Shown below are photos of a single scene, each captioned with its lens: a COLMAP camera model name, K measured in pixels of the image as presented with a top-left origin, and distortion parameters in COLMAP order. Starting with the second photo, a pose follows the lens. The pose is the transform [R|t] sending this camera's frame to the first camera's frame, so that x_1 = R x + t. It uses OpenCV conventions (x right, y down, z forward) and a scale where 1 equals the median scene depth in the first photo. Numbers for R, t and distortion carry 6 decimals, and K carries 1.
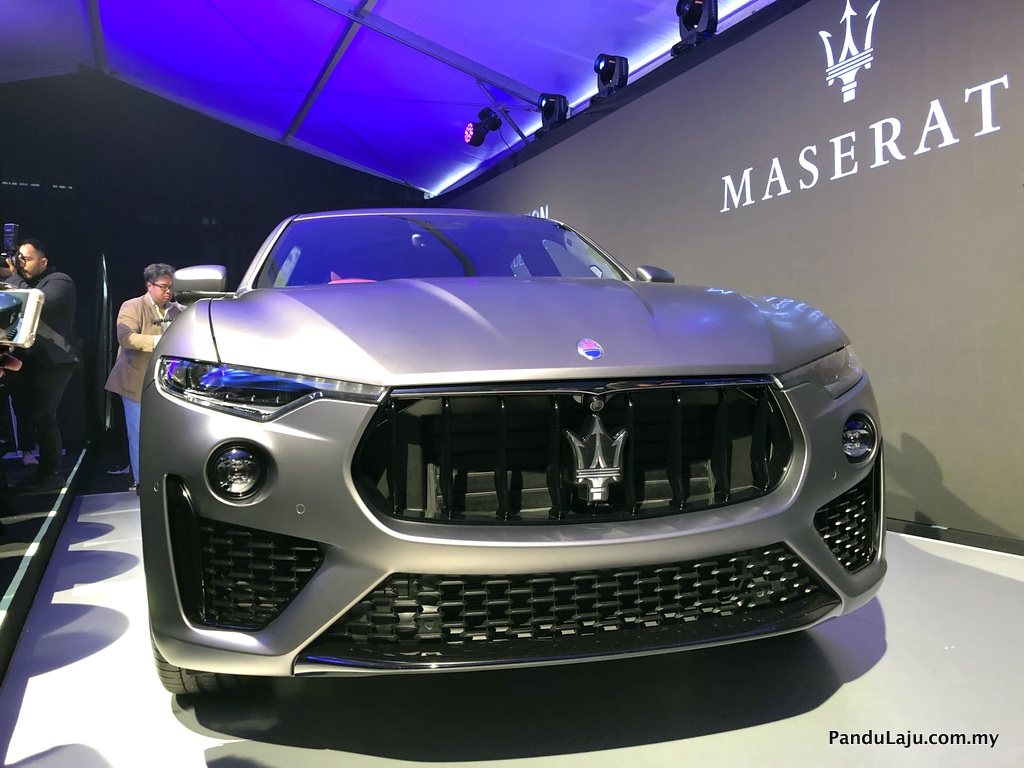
lens RADIAL K [[833.5, 0, 523.7], [0, 833.5, 379.0], [0, 0, 1]] dist [0.011021, 0.004904]
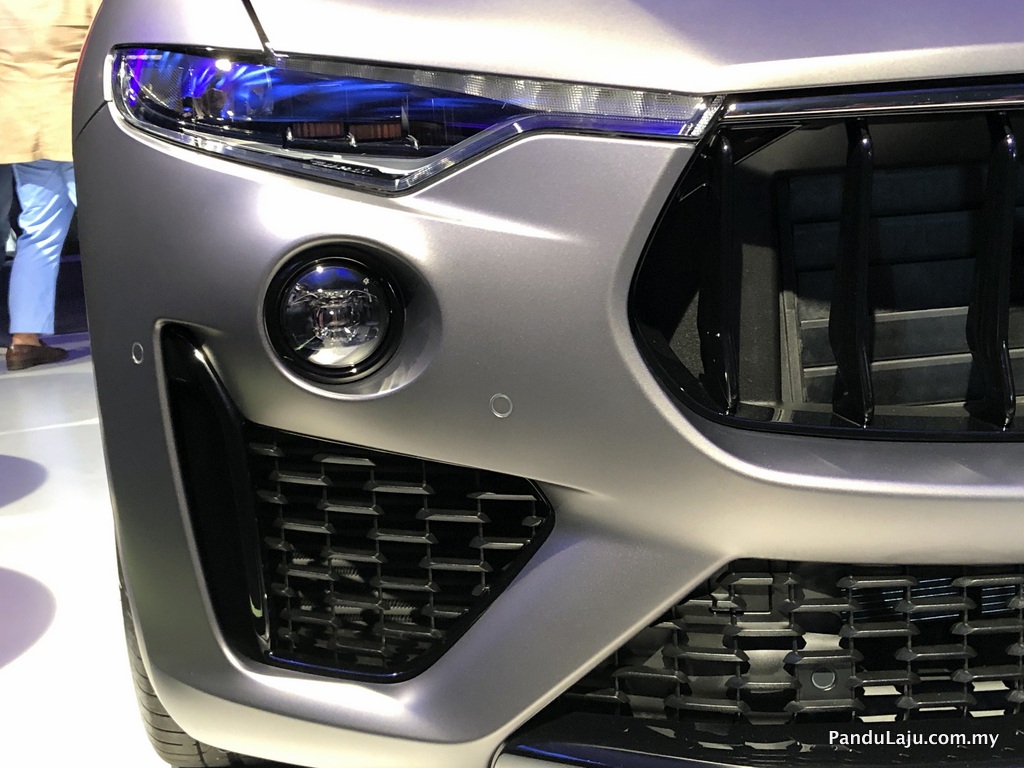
lens RADIAL K [[1425.4, 0, 514.6], [0, 1425.4, 385.4], [0, 0, 1]] dist [0.192445, -0.770260]
pose [[0.996416, -0.011092, -0.083860, -0.178288], [0.025507, 0.984621, 0.172830, 0.021402], [0.080653, -0.174349, 0.981375, 0.275659]]
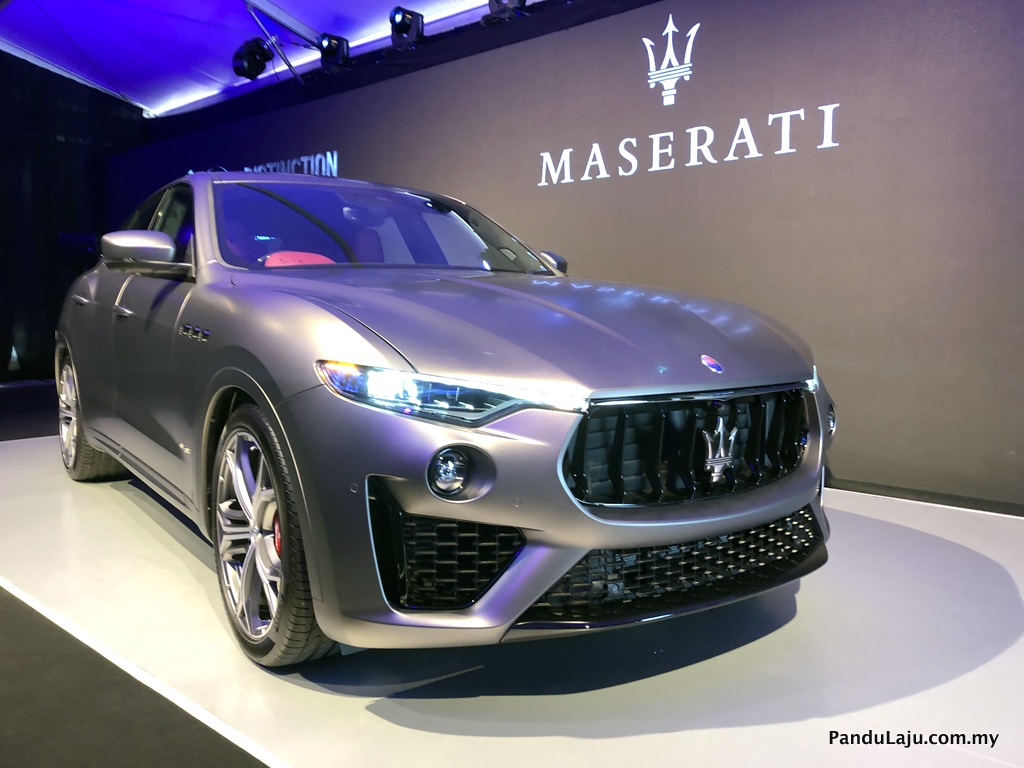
lens RADIAL K [[850.6, 0, 509.8], [0, 850.6, 364.5], [0, 0, 1]] dist [-0.007084, 0.011804]
pose [[0.928718, 0.001831, 0.370783, -0.637500], [-0.025462, 0.997942, 0.058850, -0.095962], [-0.369913, -0.064096, 0.926853, -0.081743]]
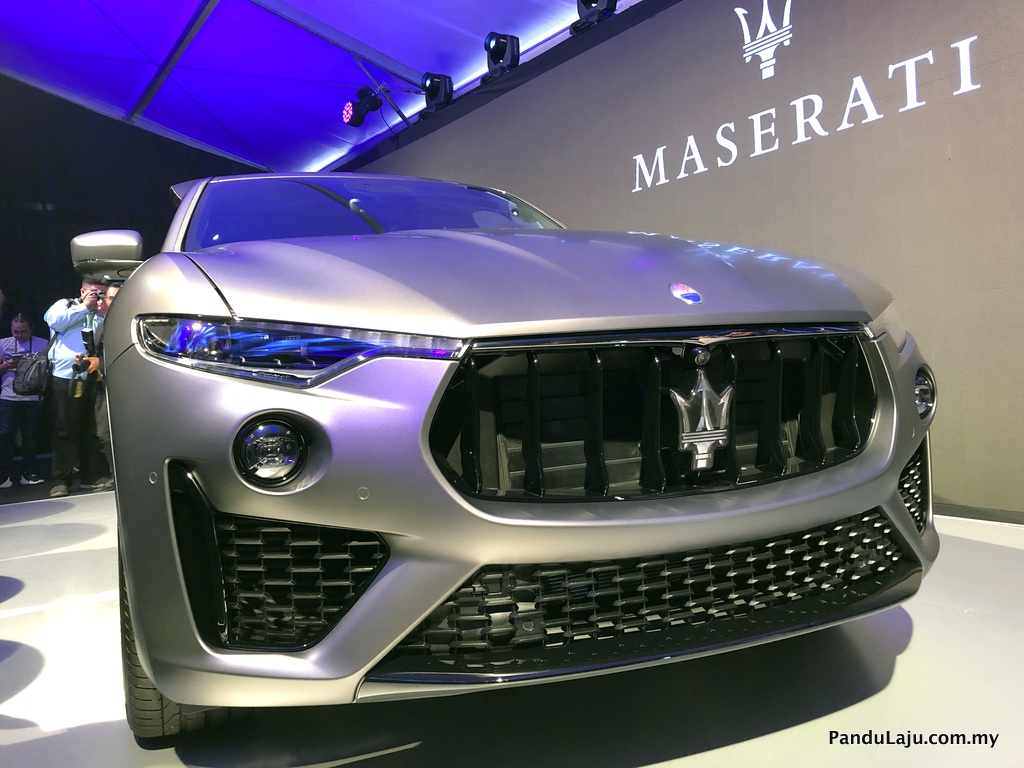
lens RADIAL K [[835.4, 0, 513.0], [0, 835.4, 378.3], [0, 0, 1]] dist [0.011021, 0.007264]
pose [[0.985436, -0.026853, 0.167914, -0.227803], [0.026817, 0.999637, 0.002482, 0.041615], [-0.167920, 0.002057, 0.985798, 0.162614]]
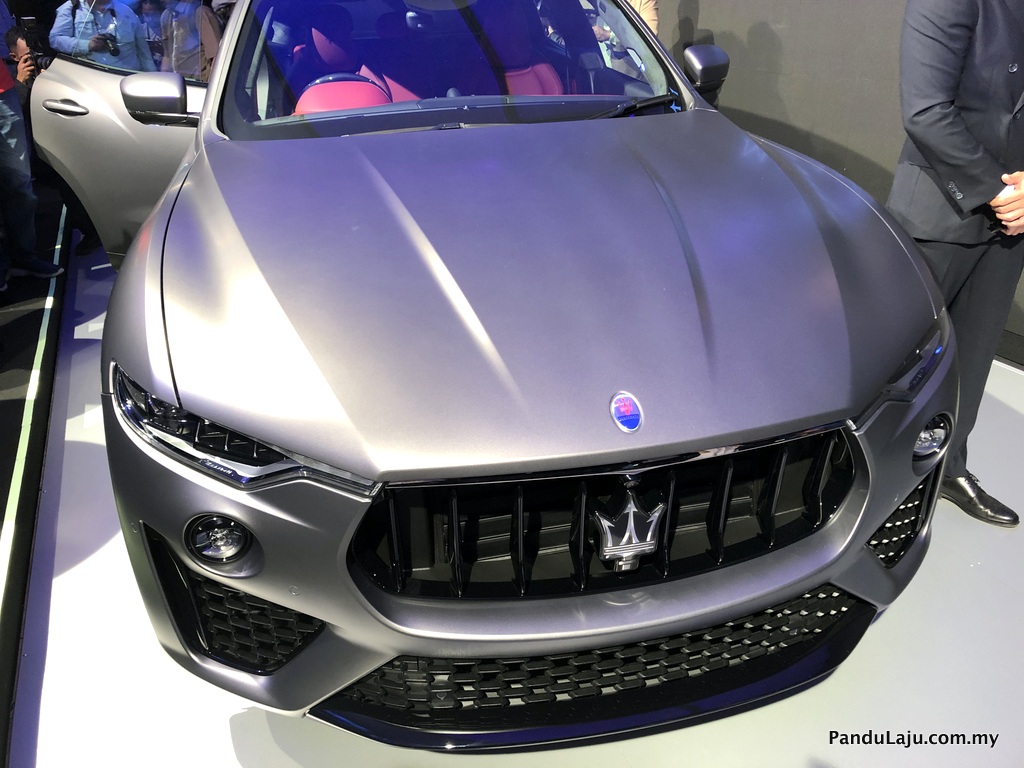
lens RADIAL K [[832.7, 0, 510.8], [0, 832.7, 347.2], [0, 0, 1]] dist [0.006410, 0.000382]
pose [[0.999516, 0.014094, -0.027716, -0.011187], [-0.001720, 0.915071, 0.403290, -0.394433], [0.031046, -0.403047, 0.914652, 0.257050]]
